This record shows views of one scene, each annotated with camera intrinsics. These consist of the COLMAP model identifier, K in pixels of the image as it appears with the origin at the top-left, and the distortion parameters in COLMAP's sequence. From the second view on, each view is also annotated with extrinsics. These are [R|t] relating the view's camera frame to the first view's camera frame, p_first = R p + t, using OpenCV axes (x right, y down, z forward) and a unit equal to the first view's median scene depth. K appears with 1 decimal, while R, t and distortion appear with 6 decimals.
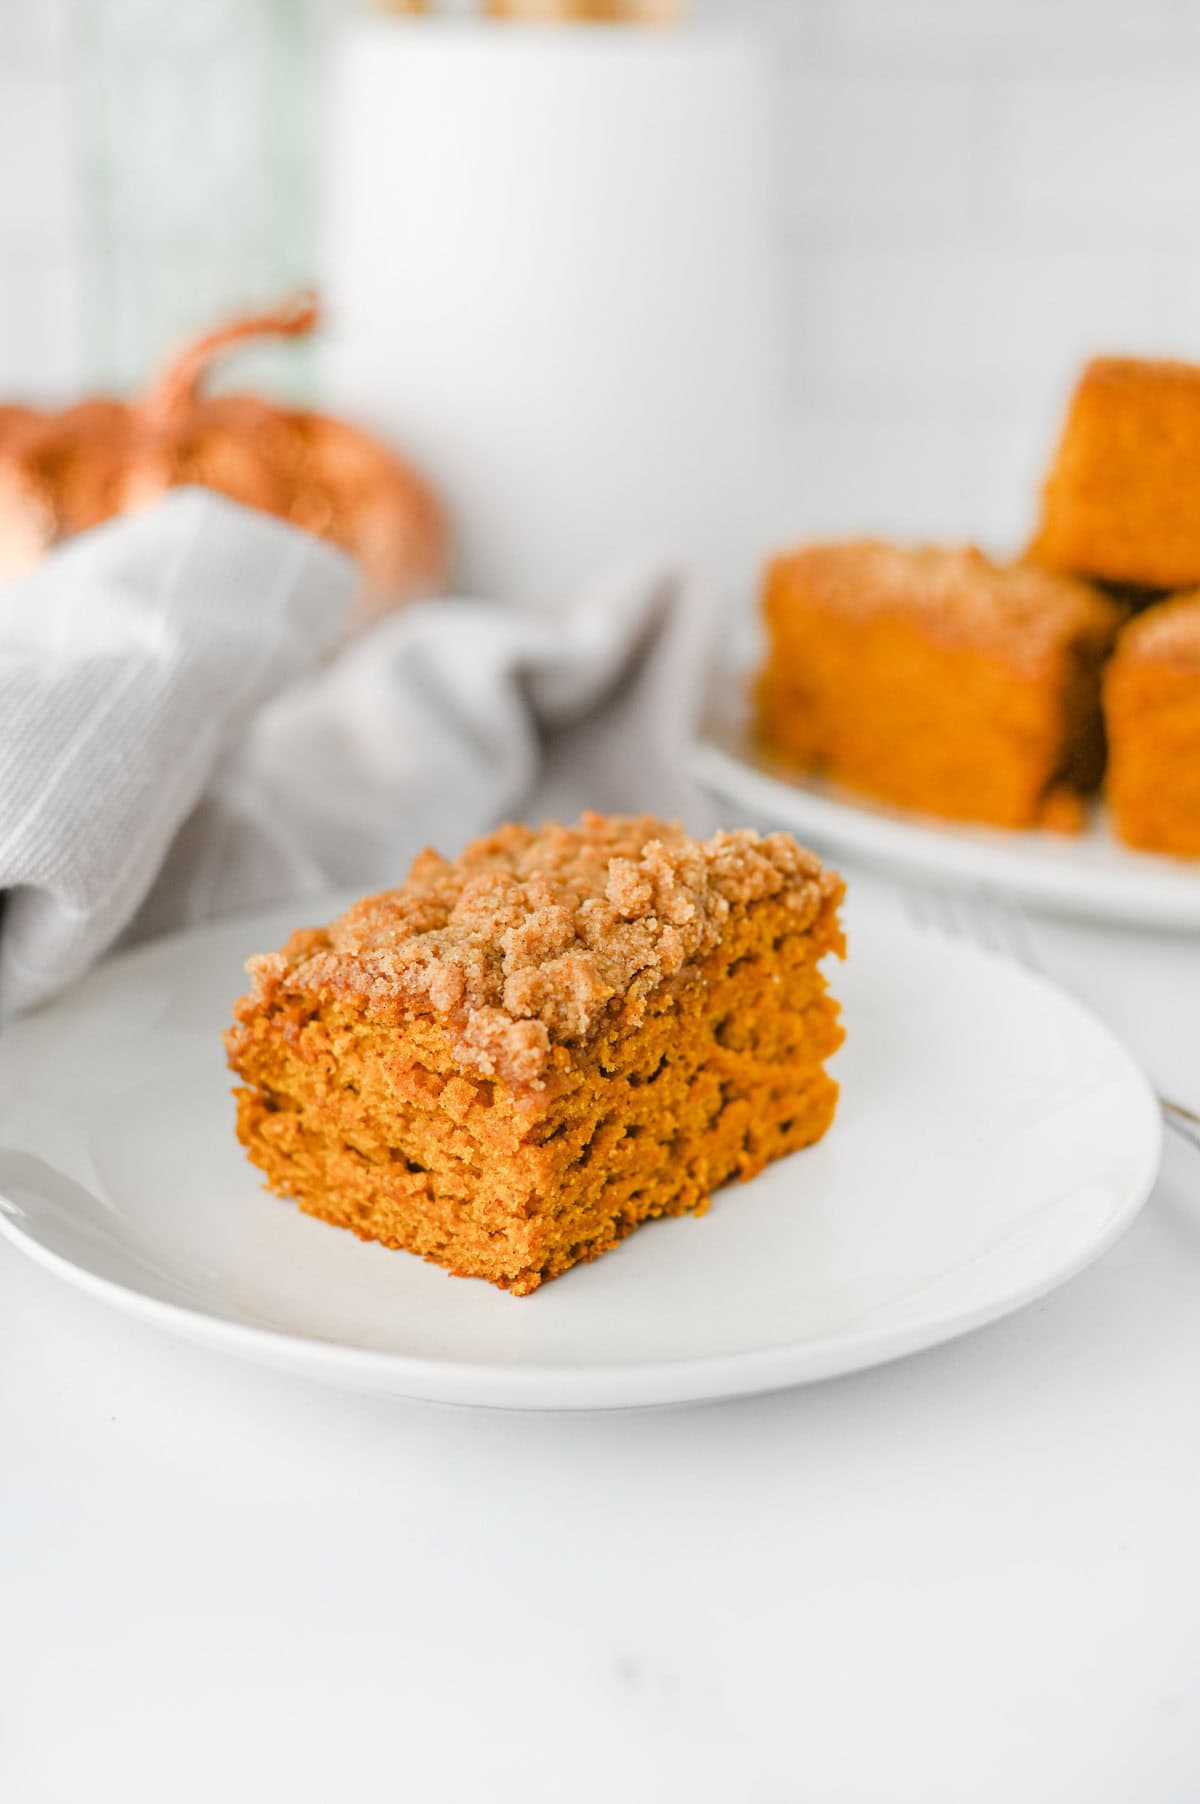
lens RADIAL K [[2924.8, 0, 600.0], [0, 2924.8, 902.0], [0, 0, 1]] dist [-0.477702, 2.604978]
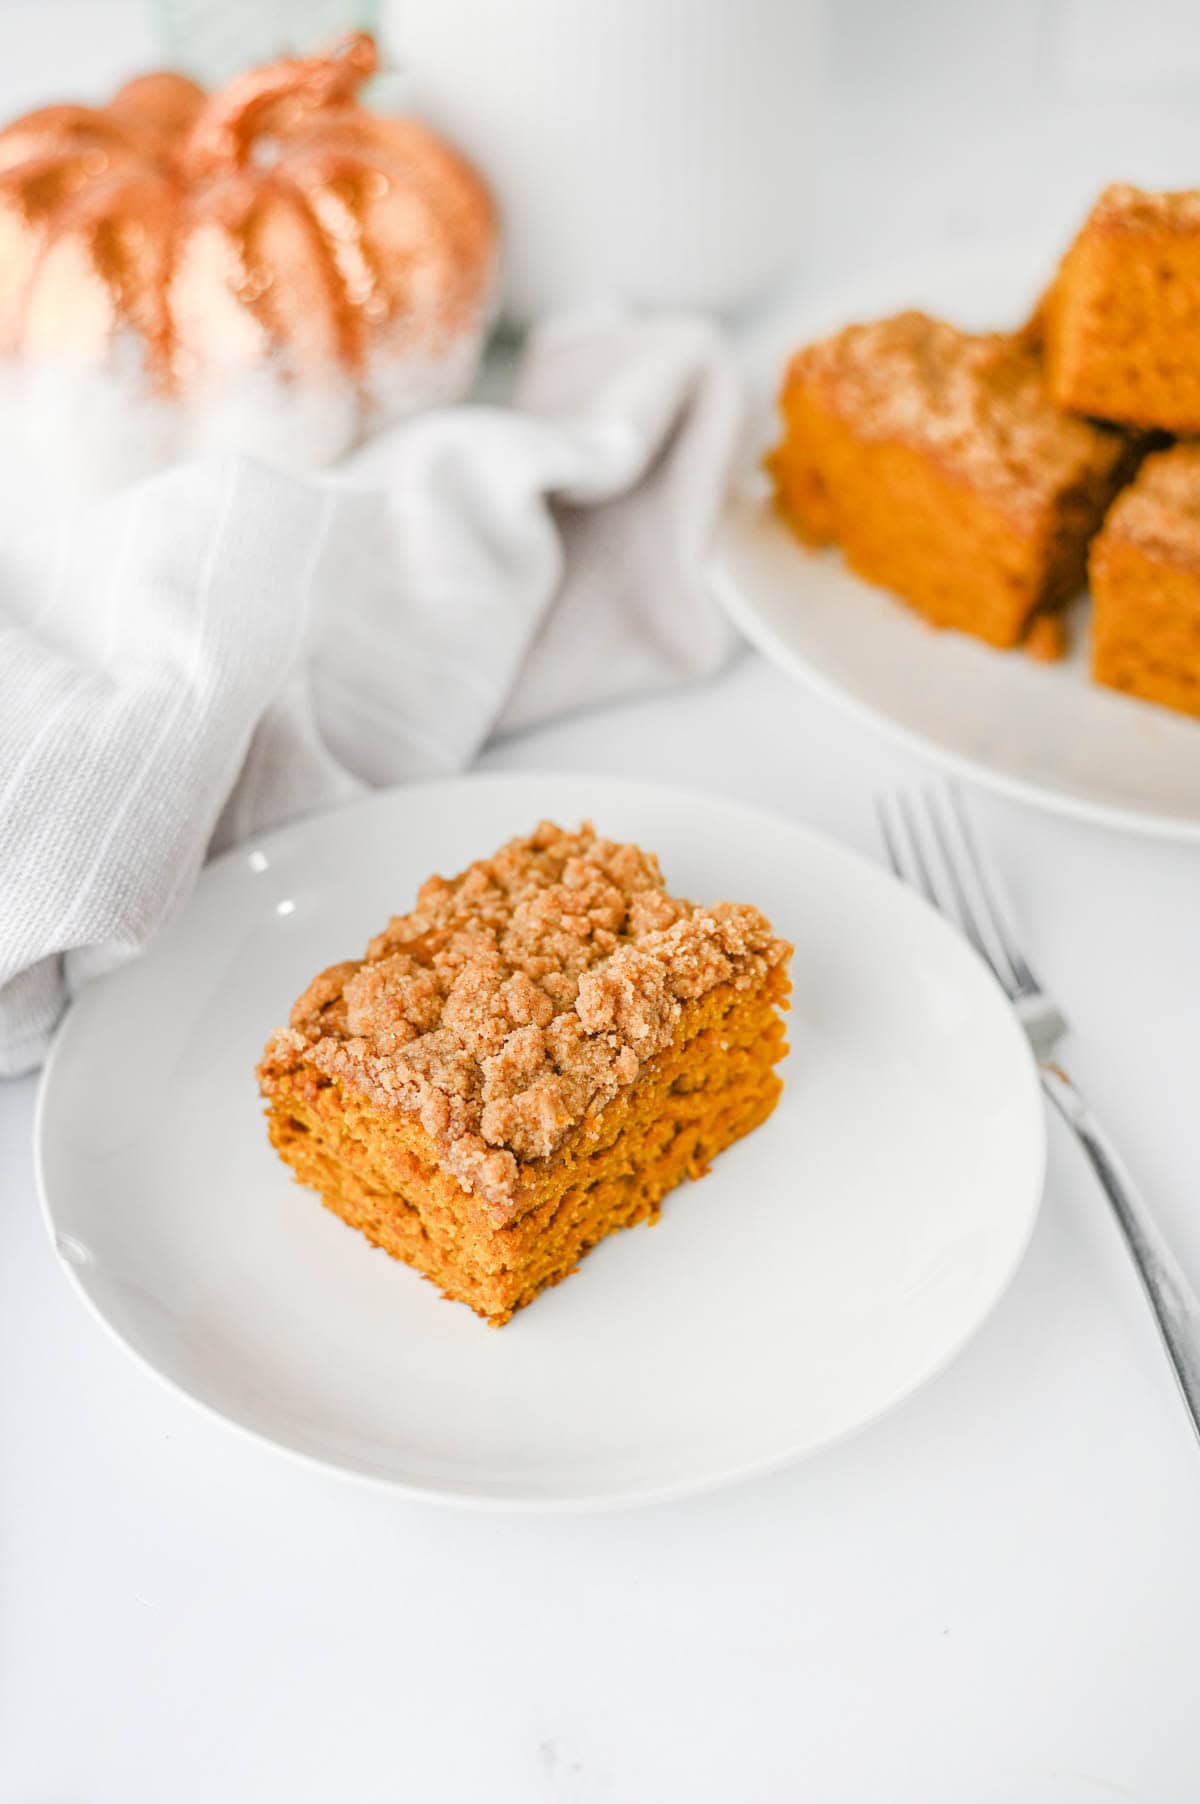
lens RADIAL K [[2924.8, 0, 600.0], [0, 2924.8, 902.0], [0, 0, 1]] dist [-0.477702, 2.604978]
pose [[0.998306, 0.041103, -0.041181, 0.058826], [-0.022266, 0.923786, 0.382262, -0.491239], [0.053754, -0.380697, 0.923136, -0.063024]]
